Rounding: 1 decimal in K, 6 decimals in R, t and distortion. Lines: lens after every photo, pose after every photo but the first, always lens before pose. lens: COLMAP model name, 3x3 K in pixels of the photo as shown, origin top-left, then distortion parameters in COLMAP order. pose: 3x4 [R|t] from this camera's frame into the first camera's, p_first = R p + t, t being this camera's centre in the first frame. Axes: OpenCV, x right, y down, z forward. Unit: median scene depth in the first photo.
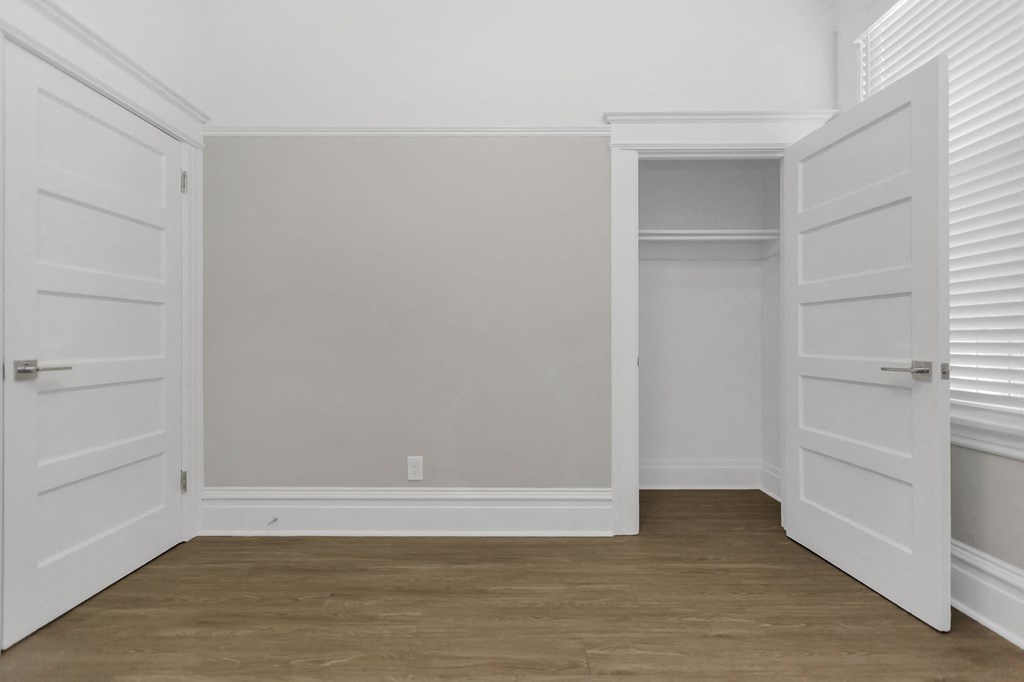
lens RADIAL K [[471.6, 0, 535.2], [0, 471.6, 347.4], [0, 0, 1]] dist [0.003789, -0.001253]
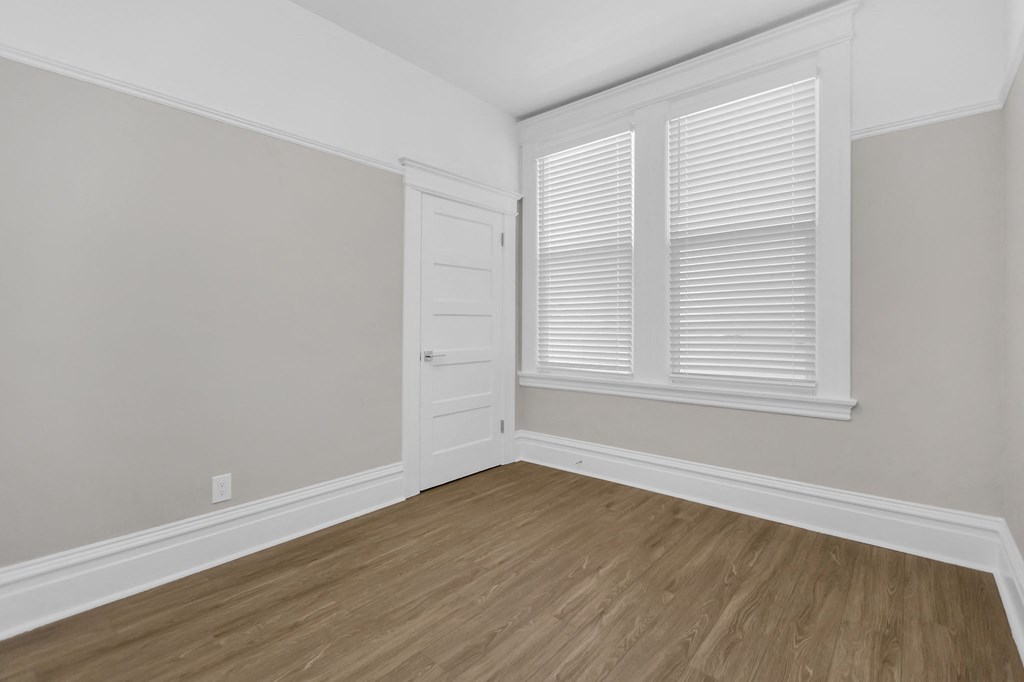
lens RADIAL K [[471.6, 0, 512.3], [0, 471.6, 334.6], [0, 0, 1]] dist [0.003789, -0.001253]
pose [[0.642147, -0.014903, 0.766437, -0.678962], [0.017335, 0.999838, 0.004917, -0.036211], [-0.766386, 0.010129, 0.642301, -0.006352]]
